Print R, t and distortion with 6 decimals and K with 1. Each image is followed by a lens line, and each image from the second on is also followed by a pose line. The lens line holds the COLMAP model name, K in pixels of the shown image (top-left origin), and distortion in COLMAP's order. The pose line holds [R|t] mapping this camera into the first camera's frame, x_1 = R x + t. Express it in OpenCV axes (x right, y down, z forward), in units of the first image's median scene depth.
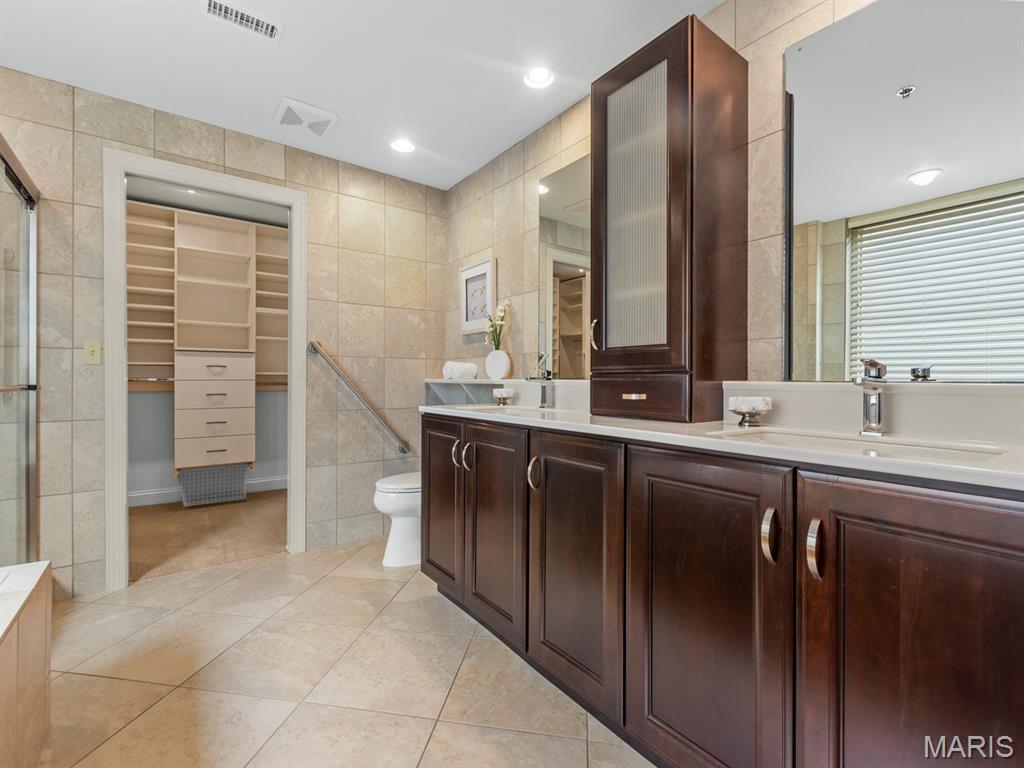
lens RADIAL K [[447.4, 0, 511.0], [0, 447.4, 392.2], [0, 0, 1]] dist [0.000044, -0.000479]
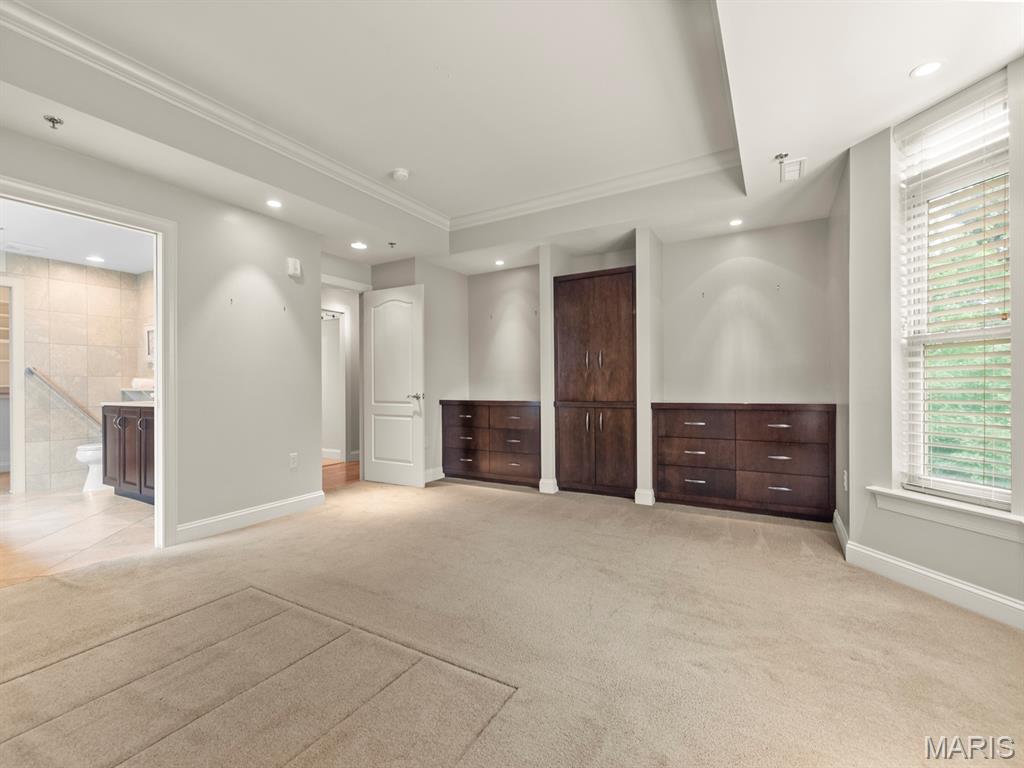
lens RADIAL K [[447.4, 0, 511.0], [0, 447.4, 392.2], [0, 0, 1]] dist [0.000044, -0.000479]
pose [[0.929458, -0.022323, 0.368253, 0.598542], [0.029385, 0.999476, -0.013579, 0.053770], [-0.367757, 0.023442, 0.929627, -1.187093]]
